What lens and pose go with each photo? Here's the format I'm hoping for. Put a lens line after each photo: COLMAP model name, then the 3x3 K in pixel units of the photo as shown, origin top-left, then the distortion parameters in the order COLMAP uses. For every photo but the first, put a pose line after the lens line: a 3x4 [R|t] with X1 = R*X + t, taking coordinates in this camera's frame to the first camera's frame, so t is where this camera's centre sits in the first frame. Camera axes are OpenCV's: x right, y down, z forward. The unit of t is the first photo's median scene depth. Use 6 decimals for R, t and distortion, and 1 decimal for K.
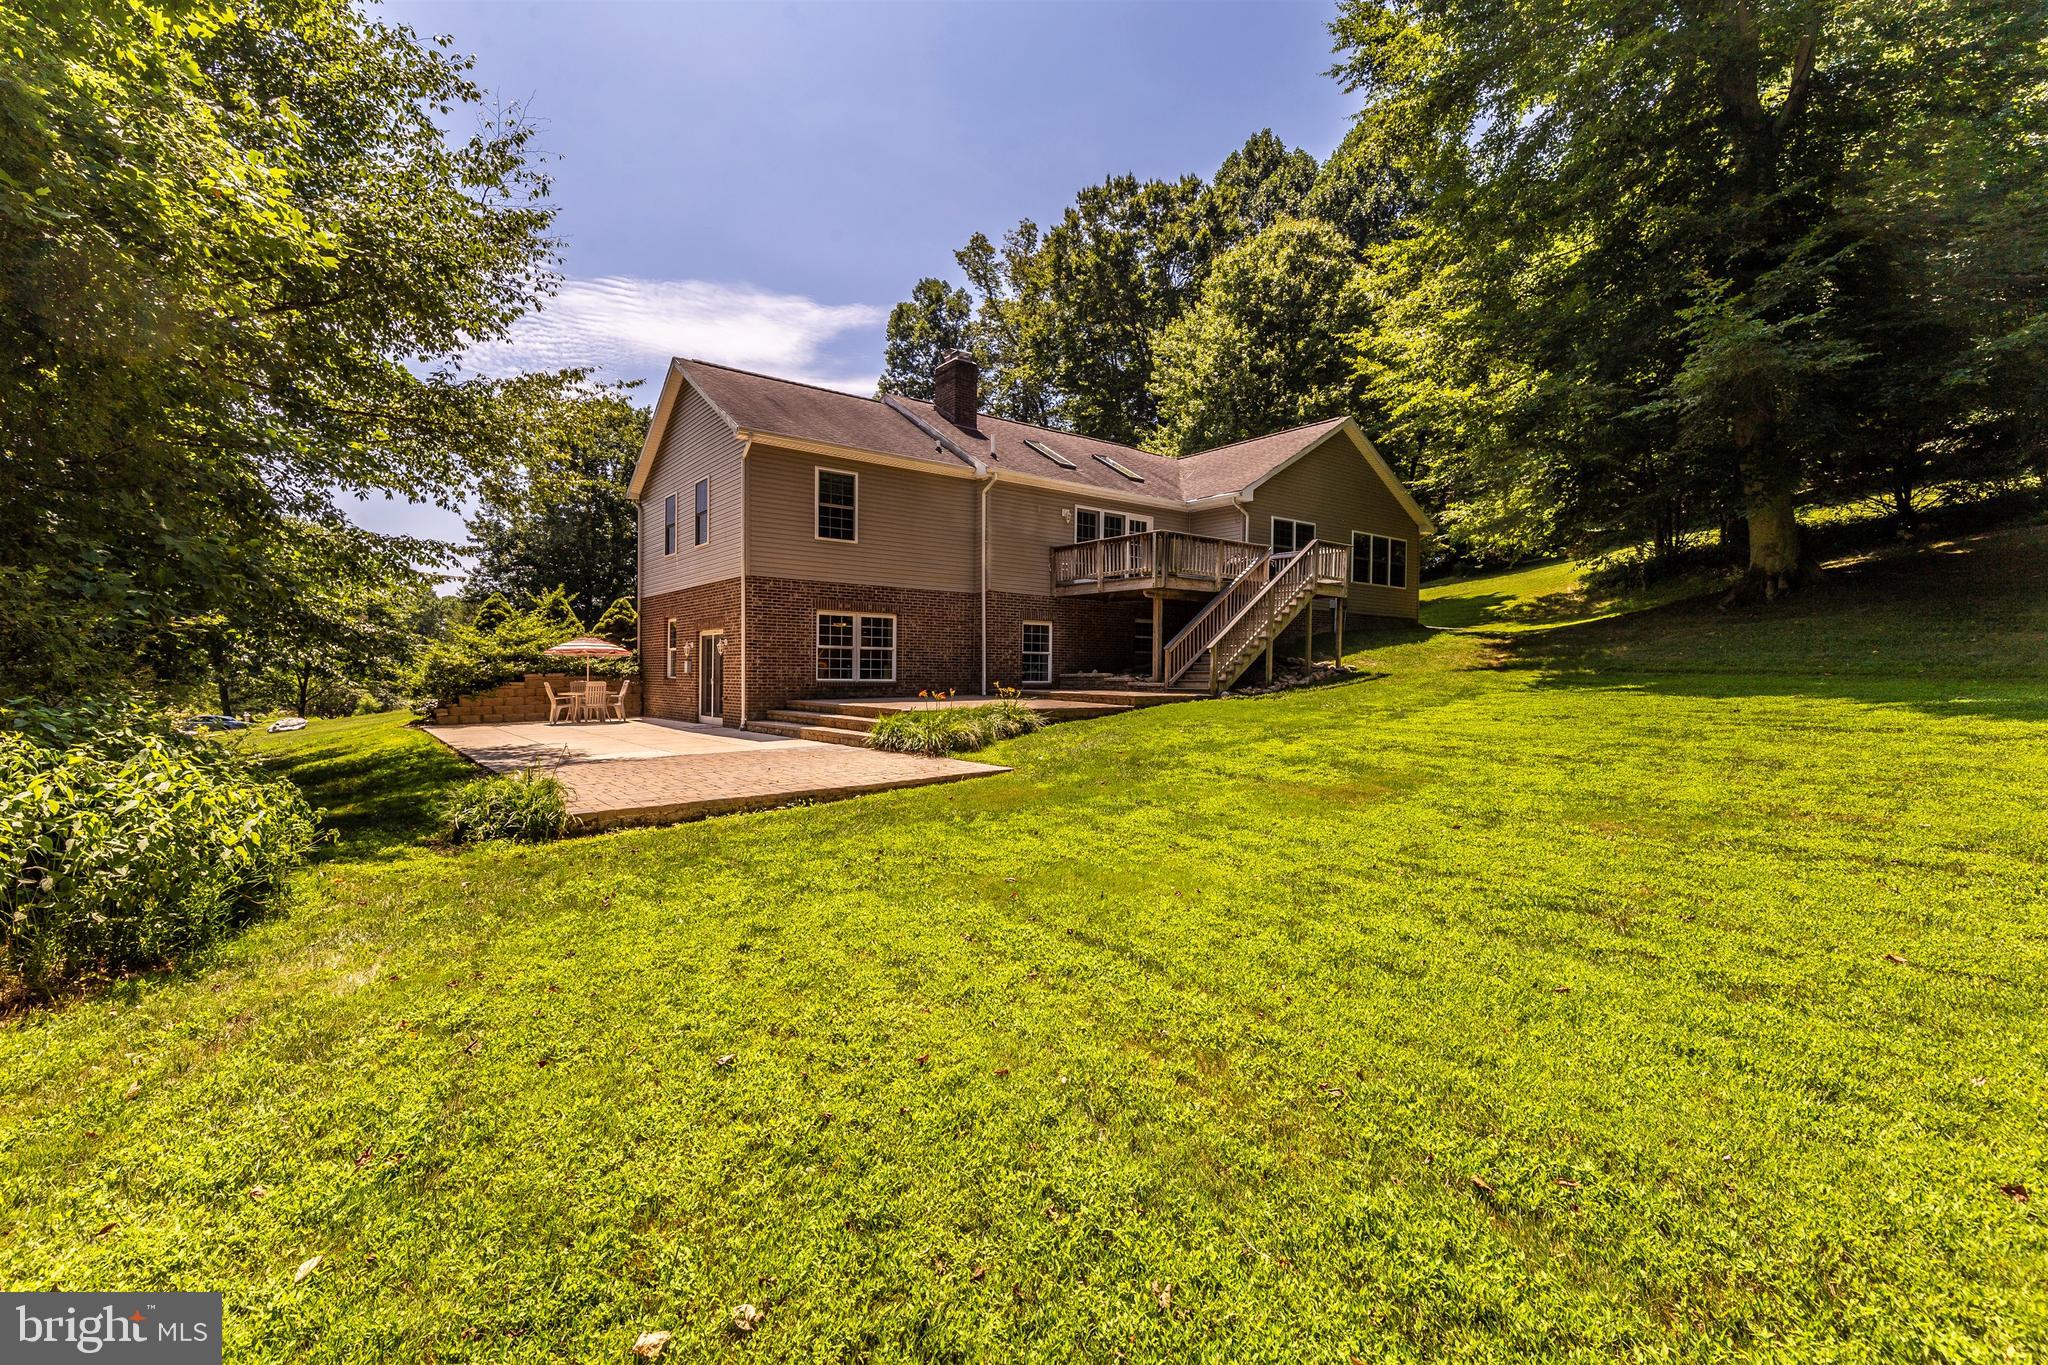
lens RADIAL K [[949.0, 0, 1024.0], [0, 949.0, 682.5], [0, 0, 1]] dist [0.031640, -0.016399]
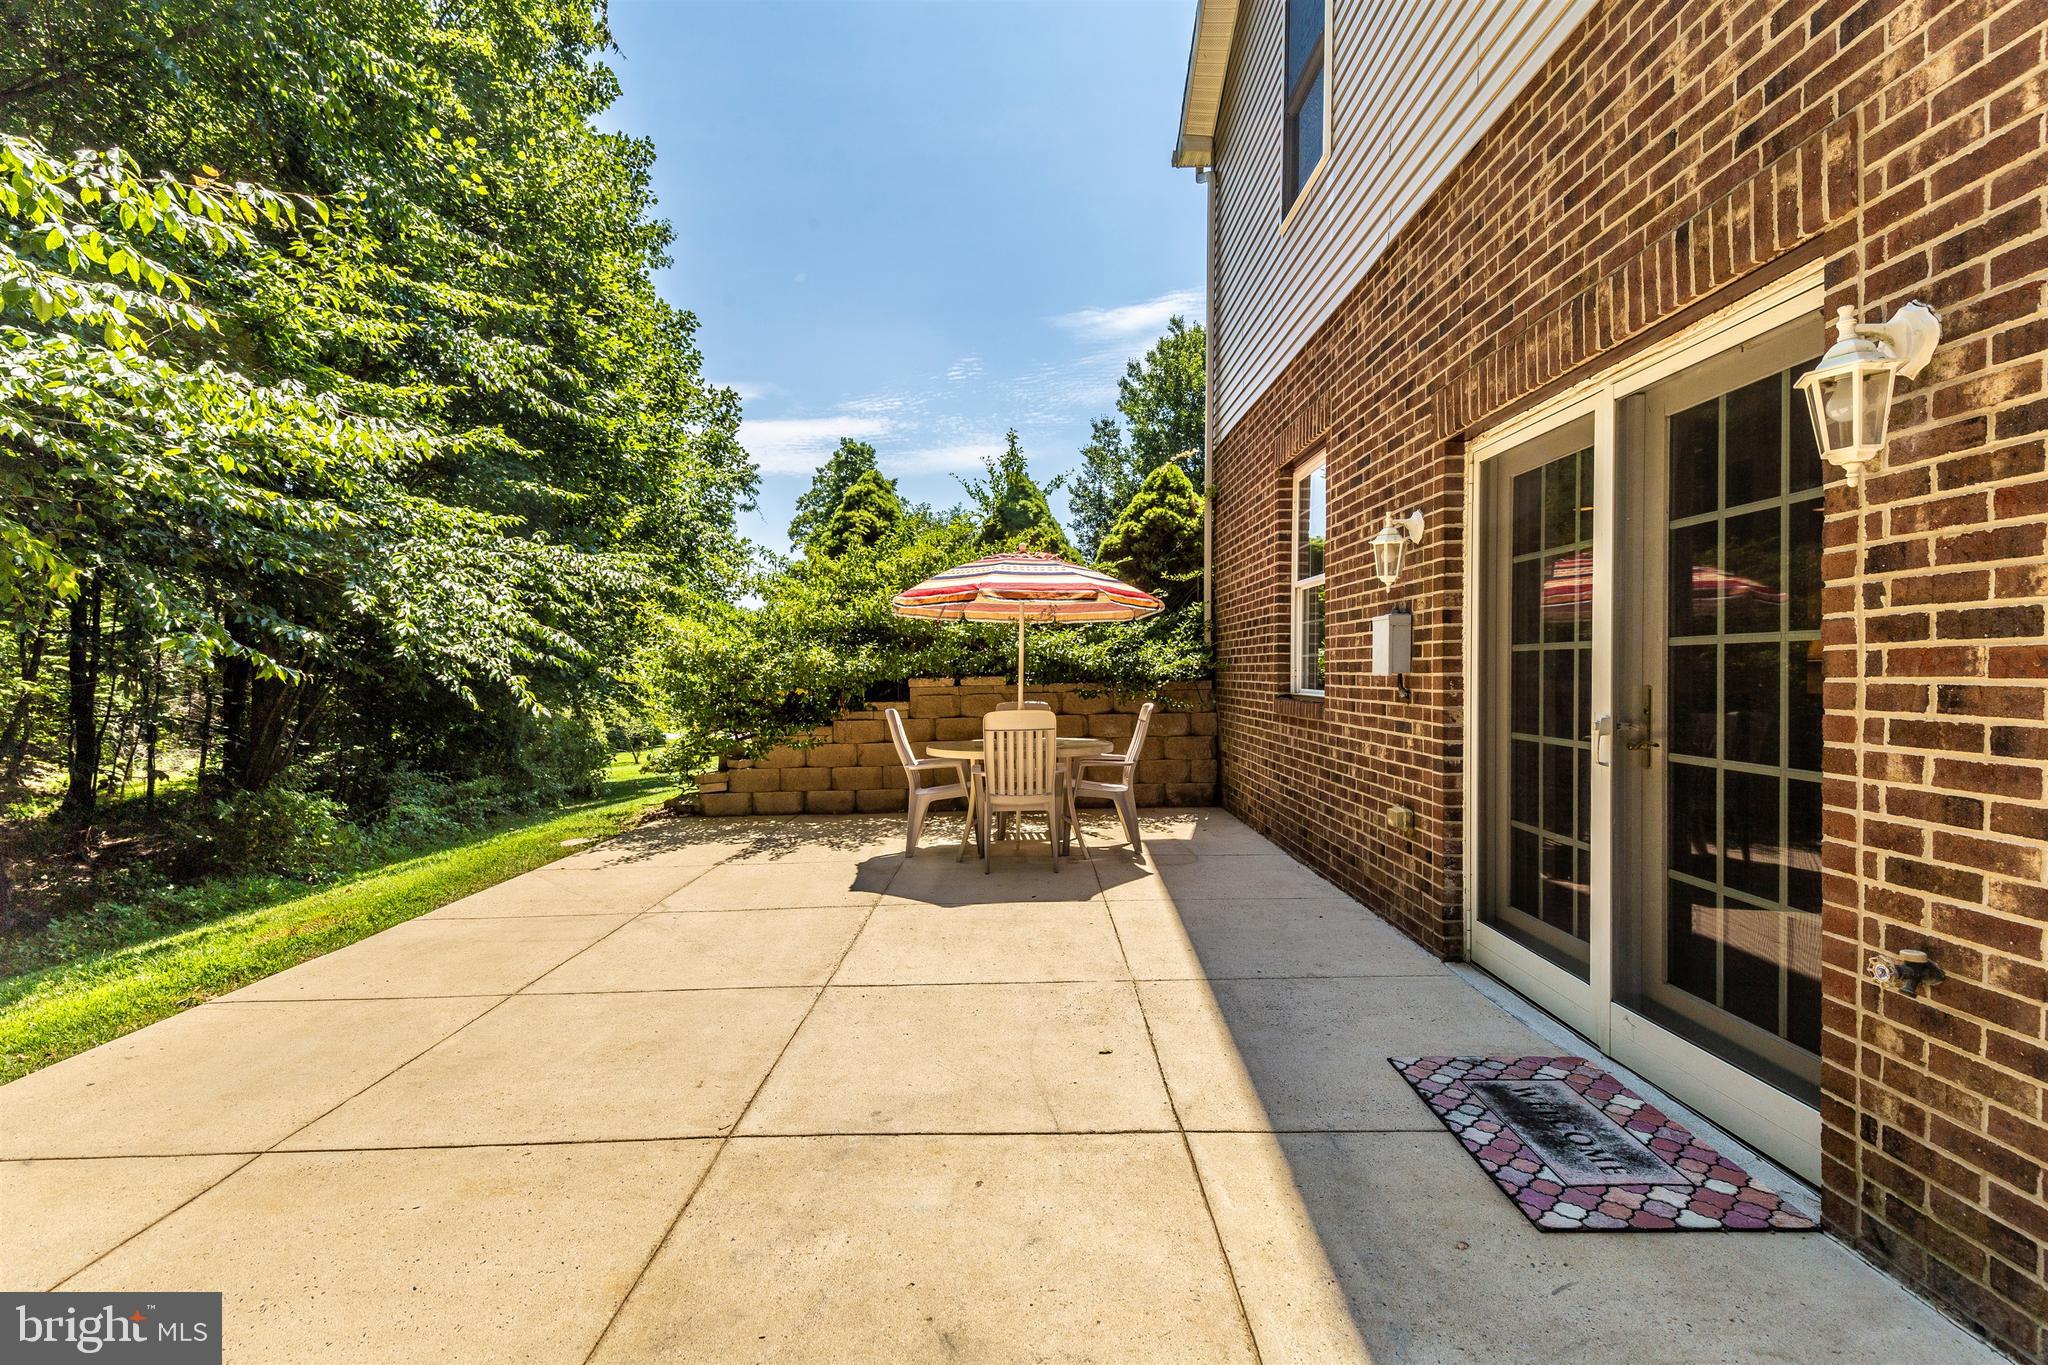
lens RADIAL K [[949.0, 0, 1024.0], [0, 949.0, 682.5], [0, 0, 1]] dist [0.031640, -0.016399]
pose [[0.806981, -0.003166, -0.590568, -0.278087], [0.006748, 0.999970, 0.003861, -0.009350], [0.590538, -0.007101, 0.806978, 0.743111]]
